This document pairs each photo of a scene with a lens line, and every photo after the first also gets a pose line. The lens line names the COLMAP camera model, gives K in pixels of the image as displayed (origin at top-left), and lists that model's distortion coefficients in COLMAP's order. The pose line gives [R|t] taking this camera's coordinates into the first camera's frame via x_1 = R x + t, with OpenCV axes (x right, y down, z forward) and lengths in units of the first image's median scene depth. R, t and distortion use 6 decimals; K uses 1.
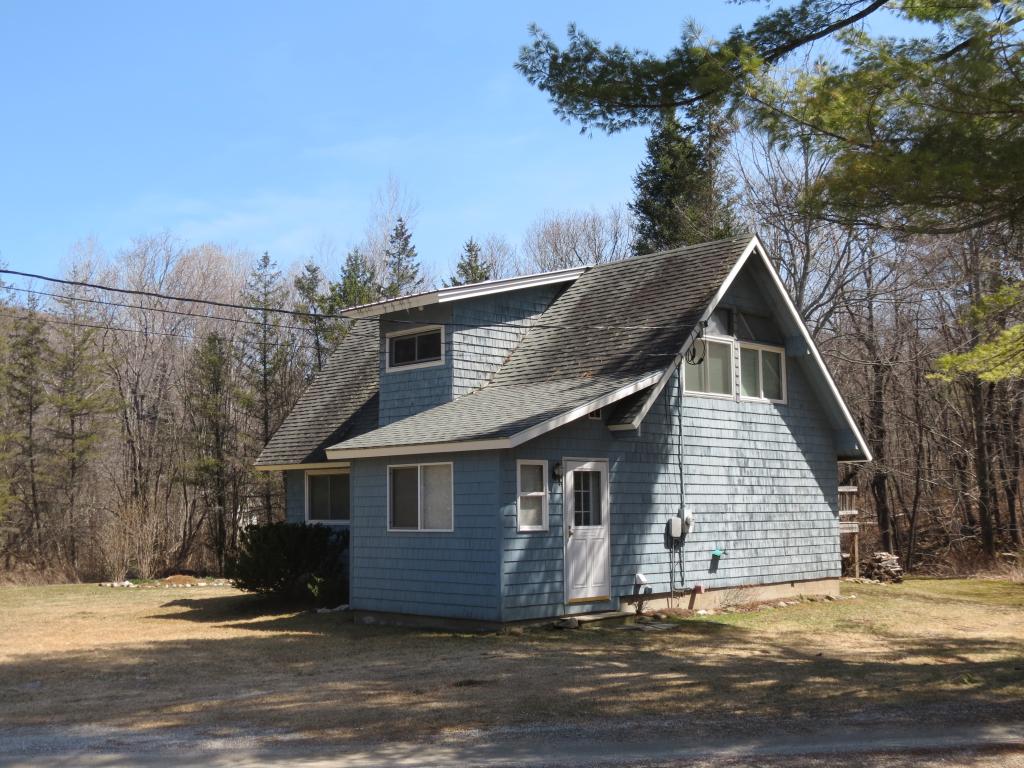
lens RADIAL K [[1166.2, 0, 512.0], [0, 1166.2, 384.0], [0, 0, 1]] dist [-0.087844, 0.001605]
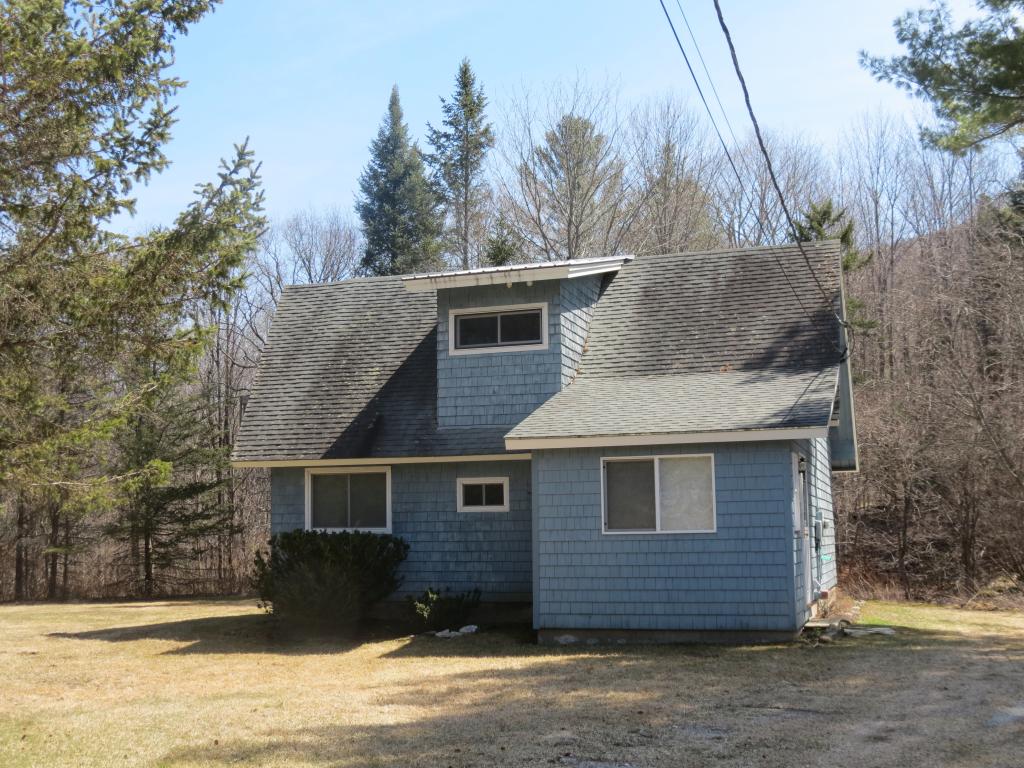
lens RADIAL K [[1166.2, 0, 512.0], [0, 1166.2, 384.0], [0, 0, 1]] dist [-0.087844, 0.001605]
pose [[0.898878, 0.055173, 0.434712, -0.477148], [-0.045005, 0.998420, -0.033658, 0.041699], [-0.435882, 0.010690, 0.899940, 0.222011]]
